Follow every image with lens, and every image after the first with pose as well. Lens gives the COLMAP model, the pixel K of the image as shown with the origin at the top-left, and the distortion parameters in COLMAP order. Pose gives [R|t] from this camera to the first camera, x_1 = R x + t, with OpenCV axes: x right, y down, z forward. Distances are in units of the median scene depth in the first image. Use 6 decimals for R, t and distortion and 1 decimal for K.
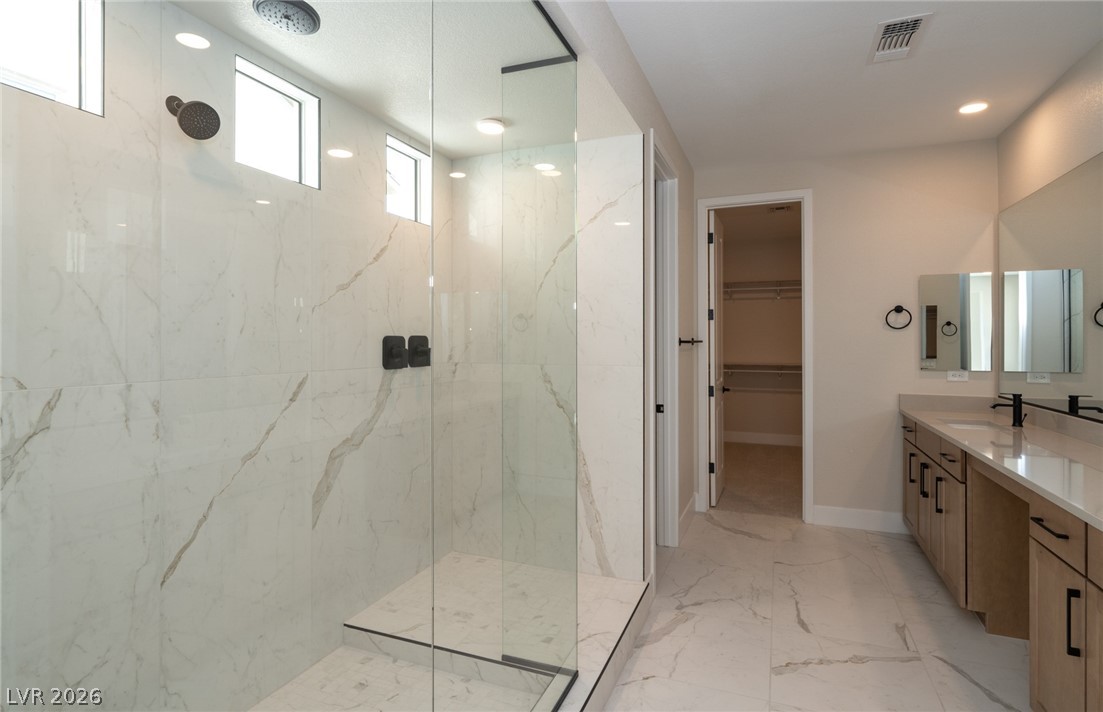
lens RADIAL K [[556.1, 0, 554.9], [0, 556.1, 345.8], [0, 0, 1]] dist [-0.003452, -0.001332]
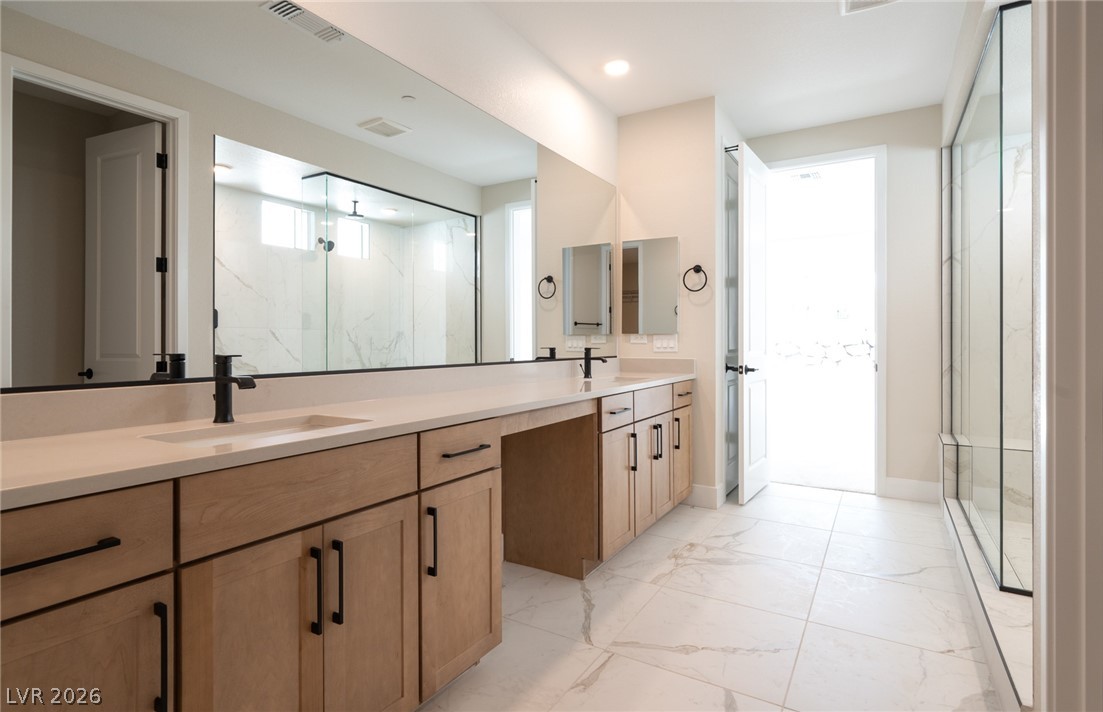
lens RADIAL K [[556.1, 0, 547.2], [0, 556.1, 345.3], [0, 0, 1]] dist [-0.003452, -0.001332]
pose [[-0.985815, -0.001692, 0.167828, 0.614984], [0.002118, 0.999744, 0.022521, 0.081940], [-0.167823, 0.022557, -0.985559, 1.858126]]
